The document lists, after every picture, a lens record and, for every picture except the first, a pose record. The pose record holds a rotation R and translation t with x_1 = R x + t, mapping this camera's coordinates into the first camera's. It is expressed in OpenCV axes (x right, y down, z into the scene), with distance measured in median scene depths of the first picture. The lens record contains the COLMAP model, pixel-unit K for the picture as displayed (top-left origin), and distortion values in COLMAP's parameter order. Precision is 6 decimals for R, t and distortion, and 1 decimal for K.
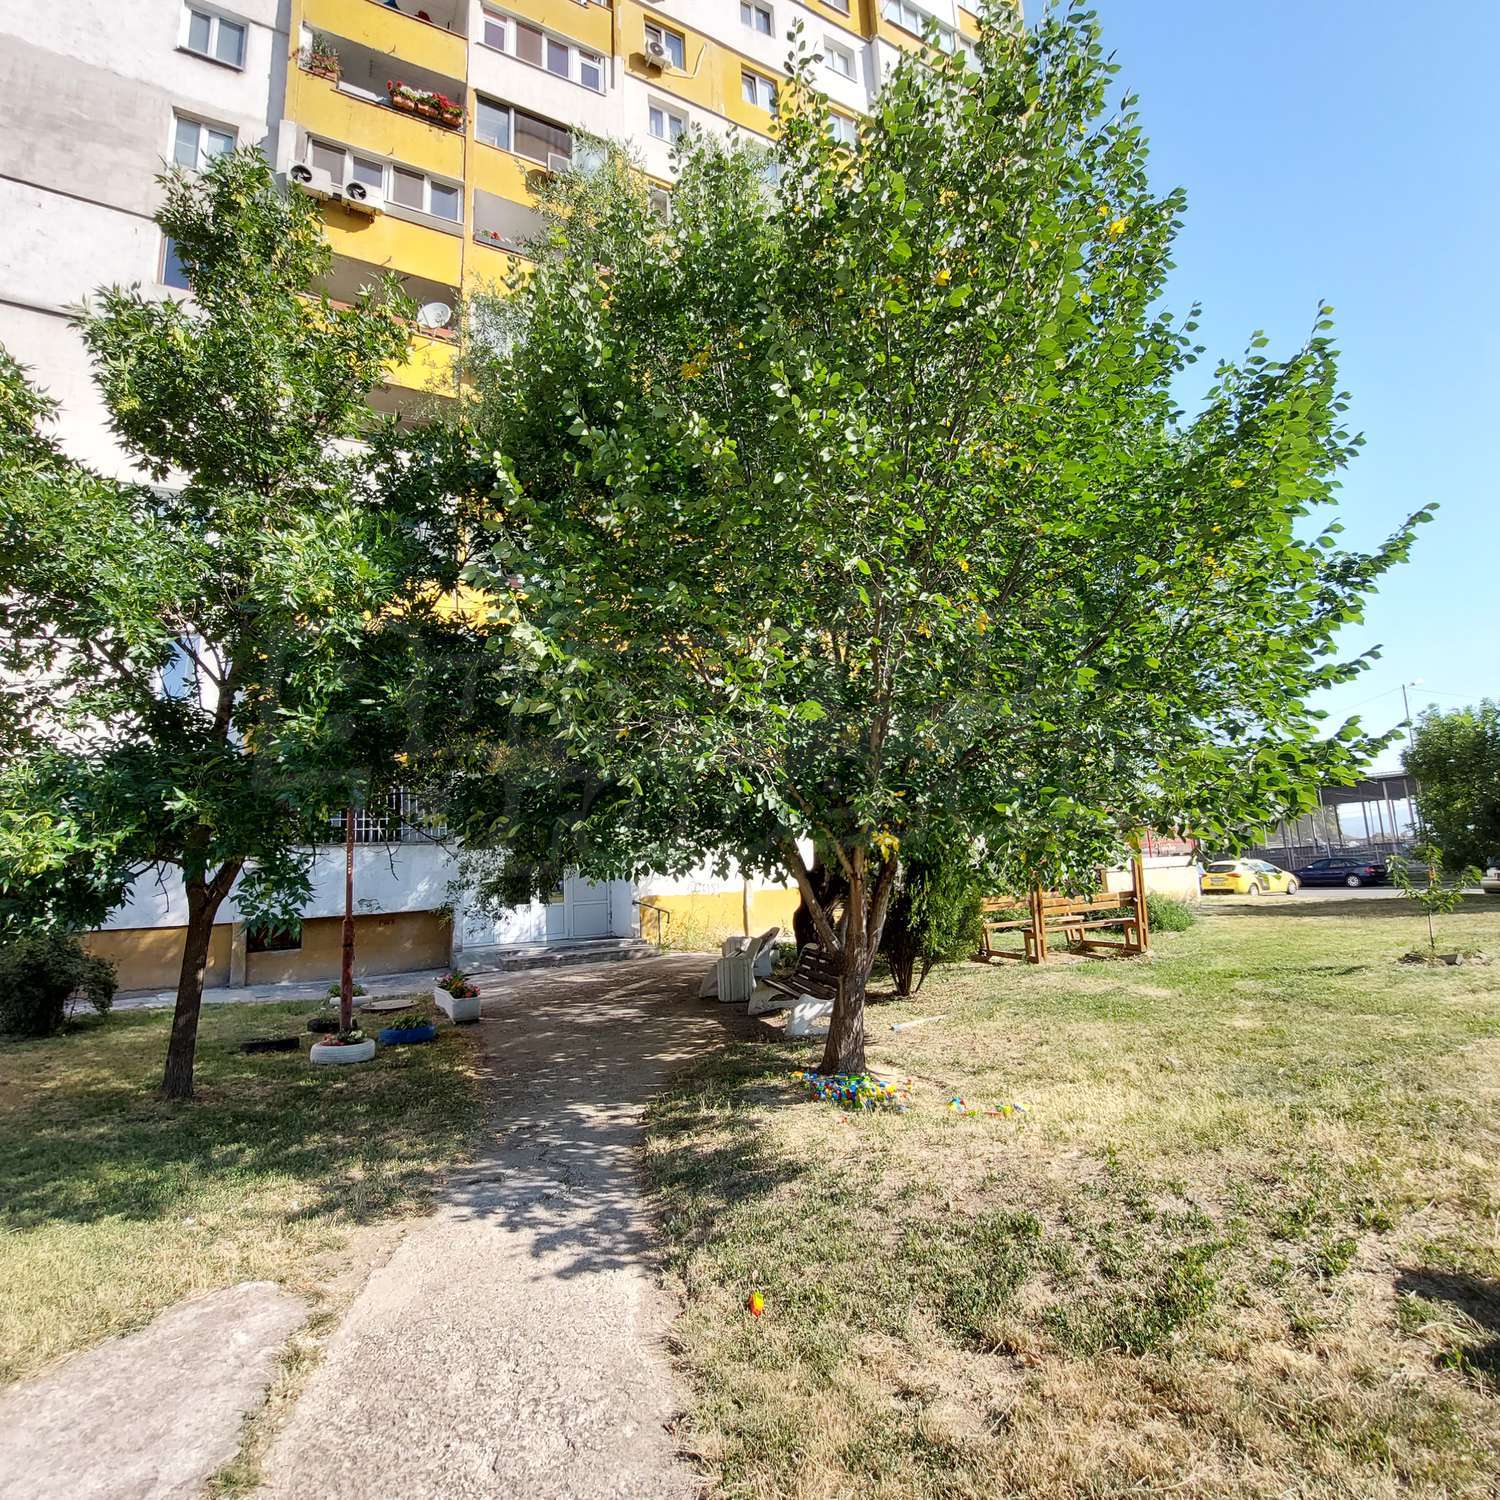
lens RADIAL K [[804.0, 0, 759.3], [0, 804.0, 752.8], [0, 0, 1]] dist [-0.010494, -0.007874]
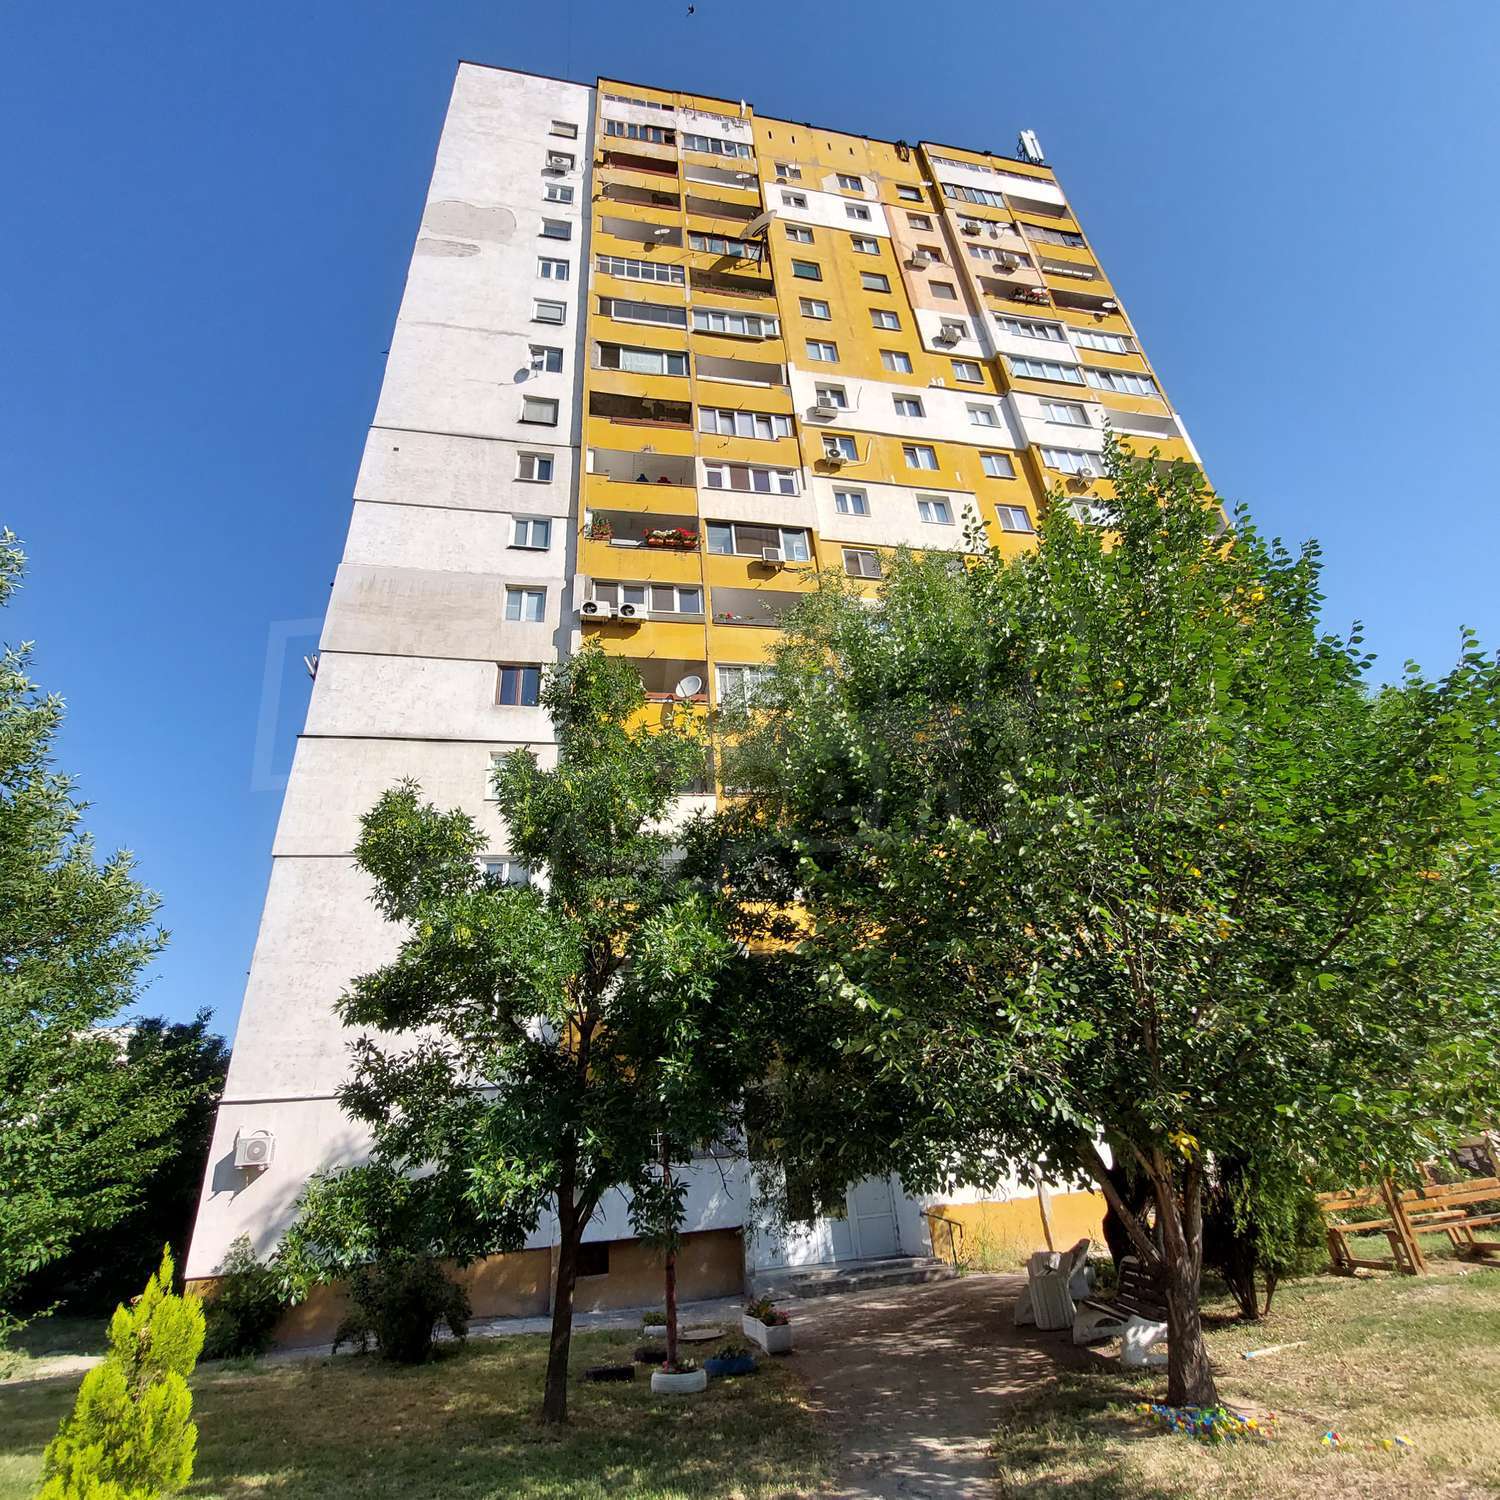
lens RADIAL K [[804.0, 0, 759.3], [0, 804.0, 752.8], [0, 0, 1]] dist [-0.010494, -0.007874]
pose [[0.952138, -0.172951, -0.252033, -0.012232], [0.079469, 0.936242, -0.342251, -0.033449], [0.295156, 0.305842, 0.905176, -0.168716]]
